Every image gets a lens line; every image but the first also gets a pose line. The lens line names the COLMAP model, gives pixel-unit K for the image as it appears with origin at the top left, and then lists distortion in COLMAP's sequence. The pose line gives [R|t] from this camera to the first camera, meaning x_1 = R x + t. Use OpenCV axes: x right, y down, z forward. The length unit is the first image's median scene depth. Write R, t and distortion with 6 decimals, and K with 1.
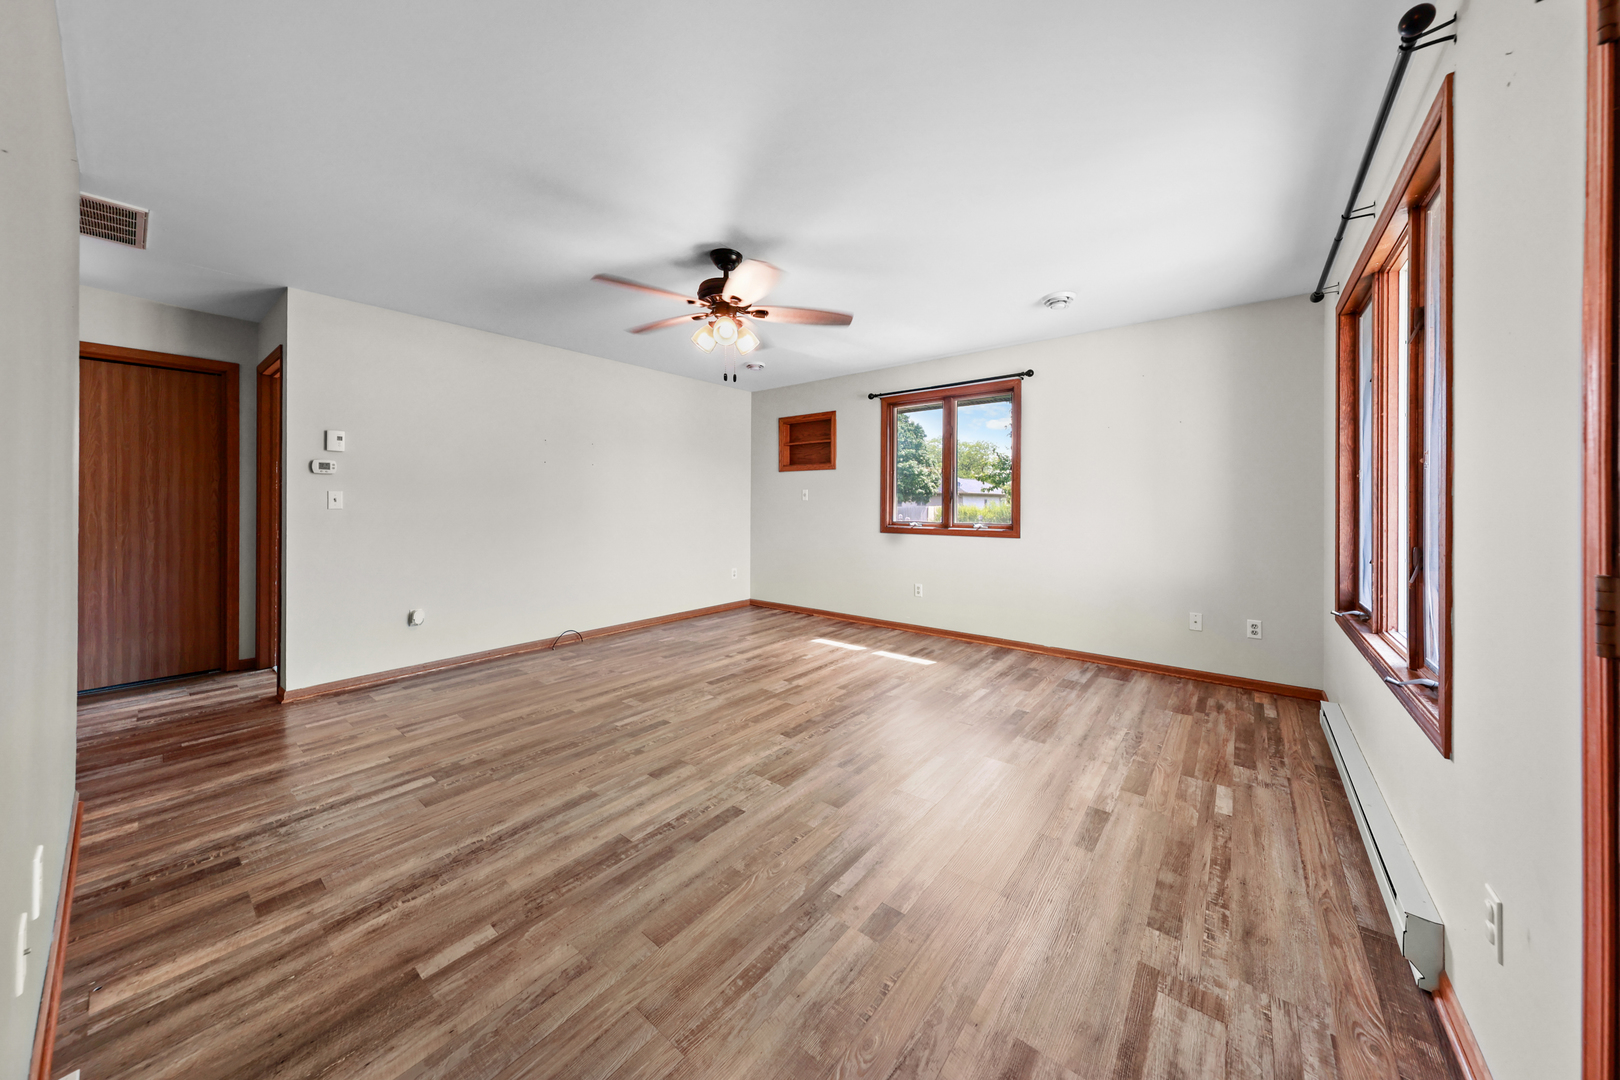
lens RADIAL K [[541.9, 0, 813.8], [0, 541.9, 501.7], [0, 0, 1]] dist [0.021930, 0.000122]
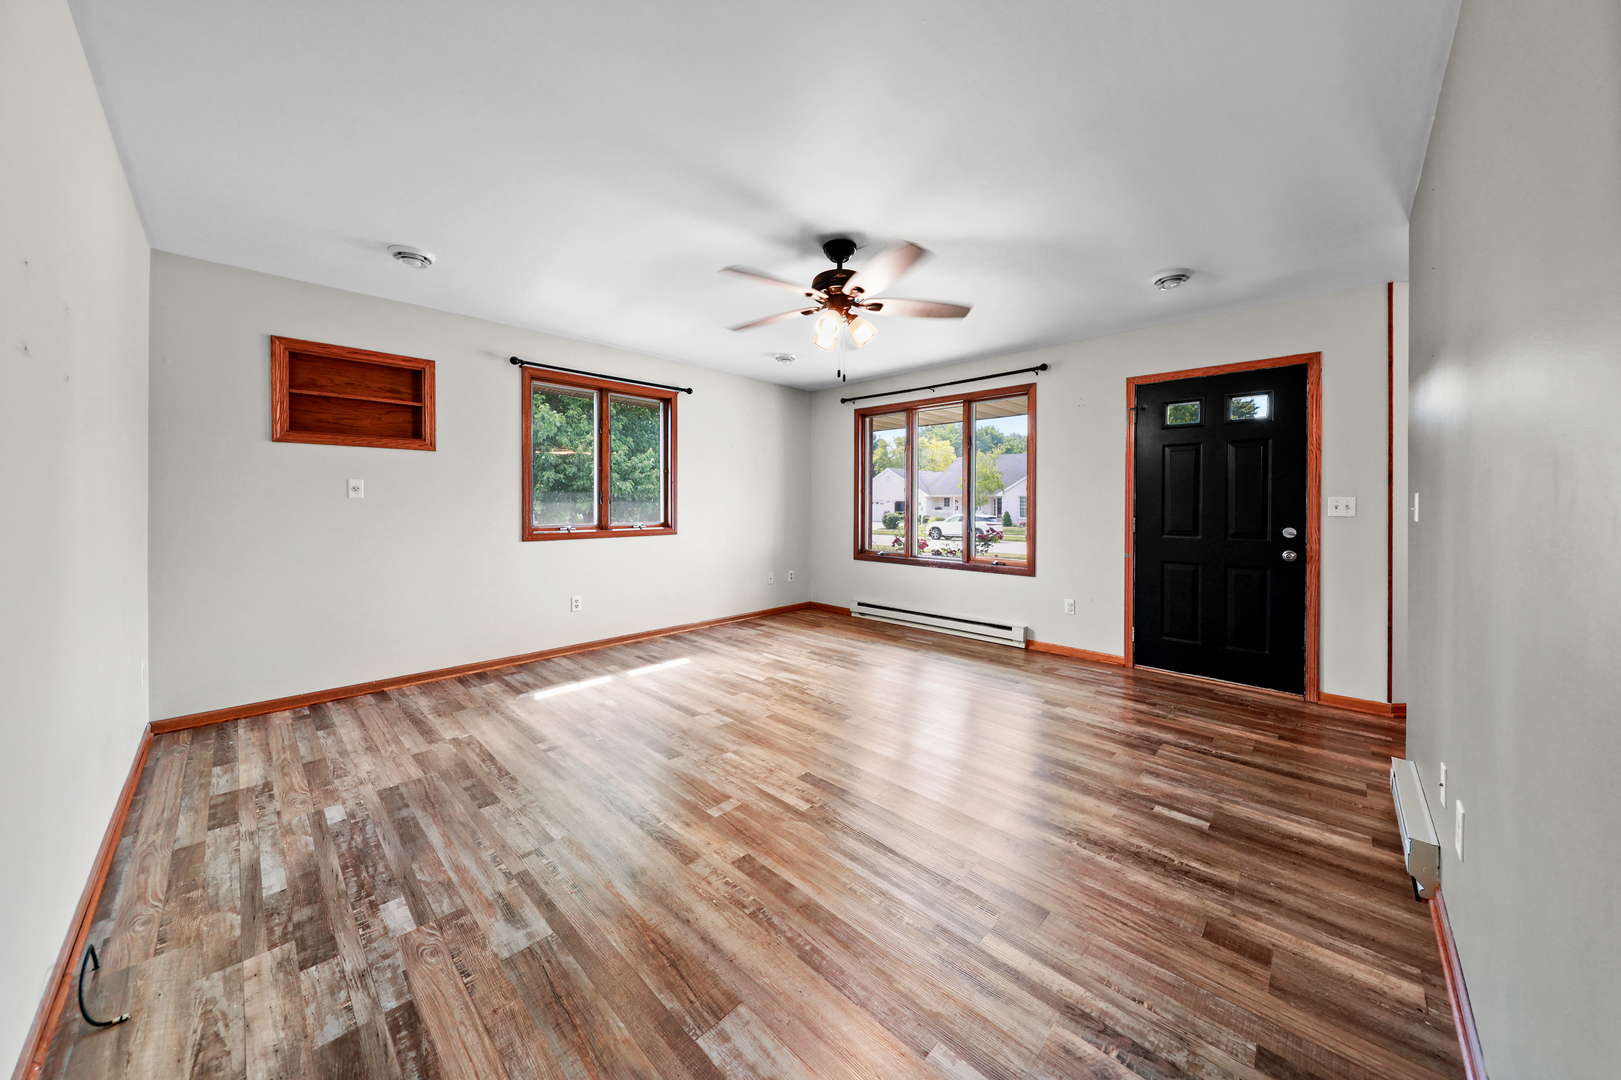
lens RADIAL K [[547.2, 0, 808.5], [0, 547.2, 504.4], [0, 0, 1]] dist [0.007160, -0.000264]
pose [[0.093130, -0.003775, 0.995647, -1.805456], [-0.003788, 0.999984, 0.004145, -0.002046], [-0.995647, -0.004158, 0.093114, 1.540321]]
